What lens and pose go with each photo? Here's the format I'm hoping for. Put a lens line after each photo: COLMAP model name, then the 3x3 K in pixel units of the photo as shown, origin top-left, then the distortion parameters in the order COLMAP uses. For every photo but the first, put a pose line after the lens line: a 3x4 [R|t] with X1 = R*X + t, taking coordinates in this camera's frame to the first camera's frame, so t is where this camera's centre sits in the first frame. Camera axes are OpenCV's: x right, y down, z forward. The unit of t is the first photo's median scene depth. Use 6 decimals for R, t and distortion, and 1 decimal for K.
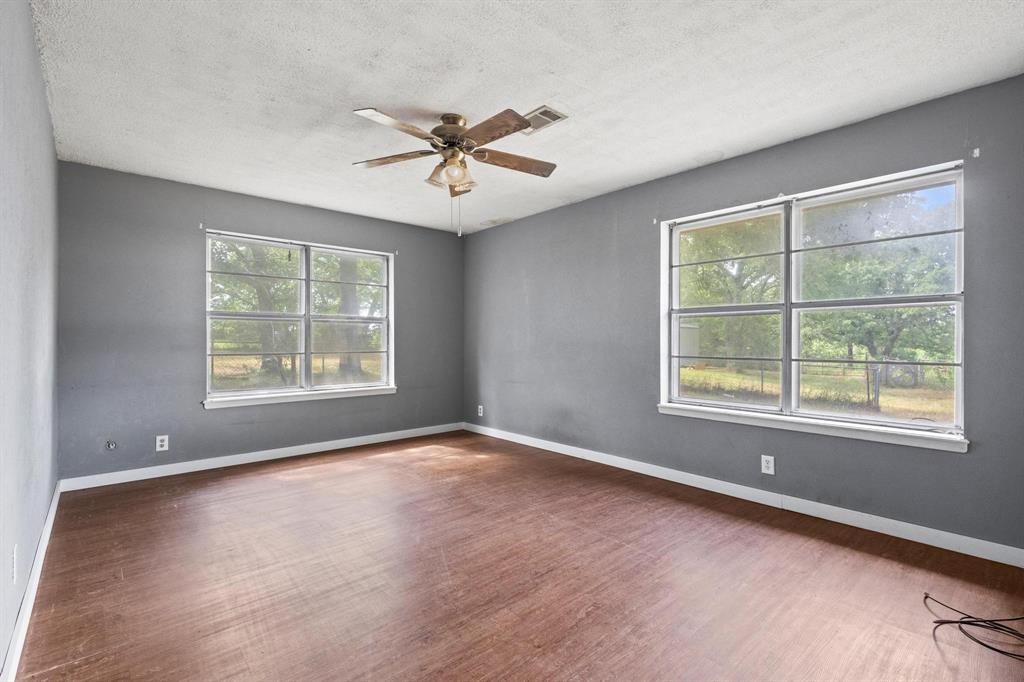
lens RADIAL K [[471.2, 0, 515.0], [0, 471.2, 338.5], [0, 0, 1]] dist [-0.001483, 0.000105]
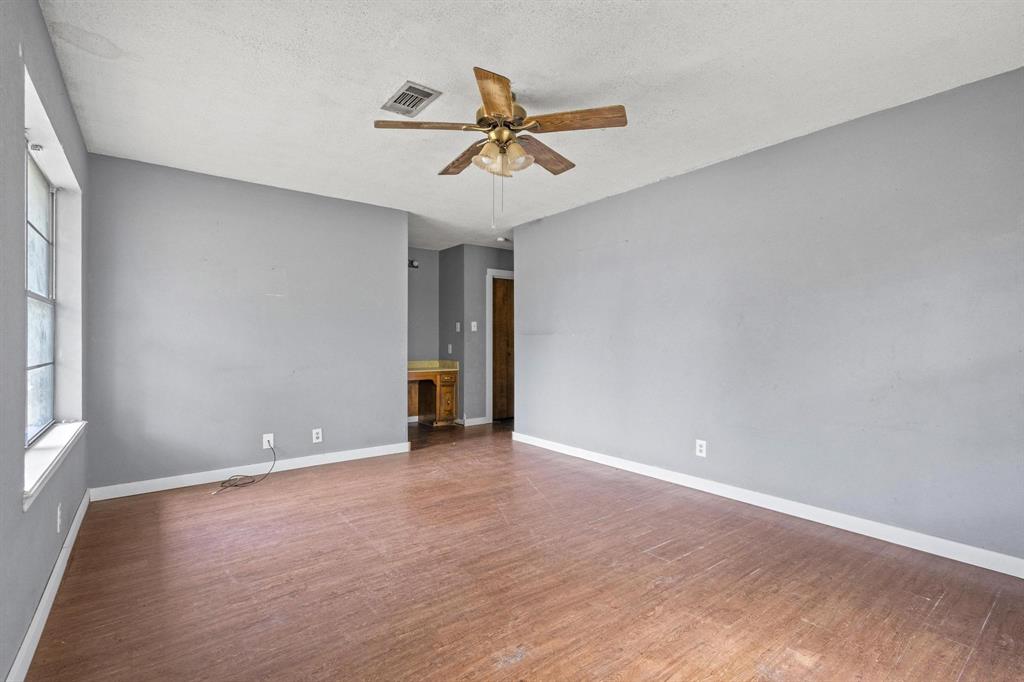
lens RADIAL K [[471.2, 0, 512.0], [0, 471.2, 344.3], [0, 0, 1]] dist [-0.001483, 0.000105]
pose [[-0.997268, -0.002177, 0.073840, -0.219332], [-0.002439, 0.999991, -0.003450, 0.010602], [-0.073832, -0.003621, -0.997264, 1.888153]]
